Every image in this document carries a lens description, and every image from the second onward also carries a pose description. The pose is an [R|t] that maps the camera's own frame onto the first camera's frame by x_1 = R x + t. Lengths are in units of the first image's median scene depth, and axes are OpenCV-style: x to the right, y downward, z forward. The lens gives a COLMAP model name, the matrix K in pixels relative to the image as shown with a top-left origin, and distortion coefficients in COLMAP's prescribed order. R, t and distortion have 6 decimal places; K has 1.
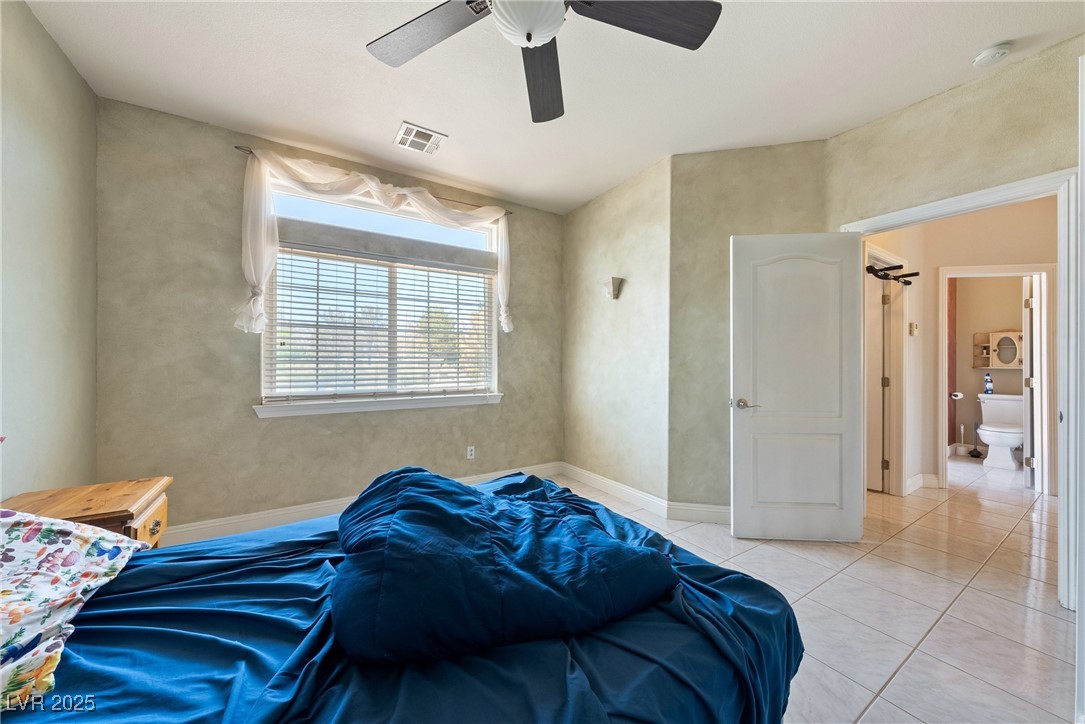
lens RADIAL K [[387.5, 0, 545.5], [0, 387.5, 361.9], [0, 0, 1]] dist [0.000646, 0.000042]
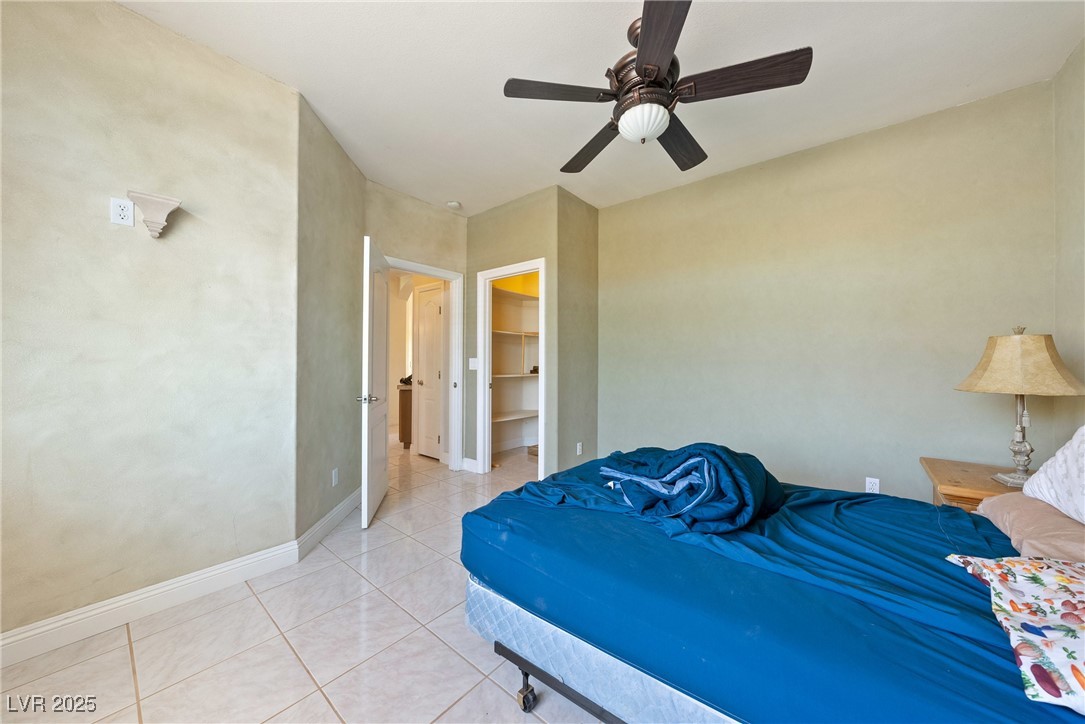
lens RADIAL K [[371.4, 0, 545.1], [0, 371.4, 361.0], [0, 0, 1]] dist [-0.000978, -0.000043]
pose [[-0.309383, -0.005189, 0.950923, -0.517035], [-0.006765, 0.999972, 0.003256, -0.000792], [-0.950913, -0.005426, -0.309410, 0.730887]]
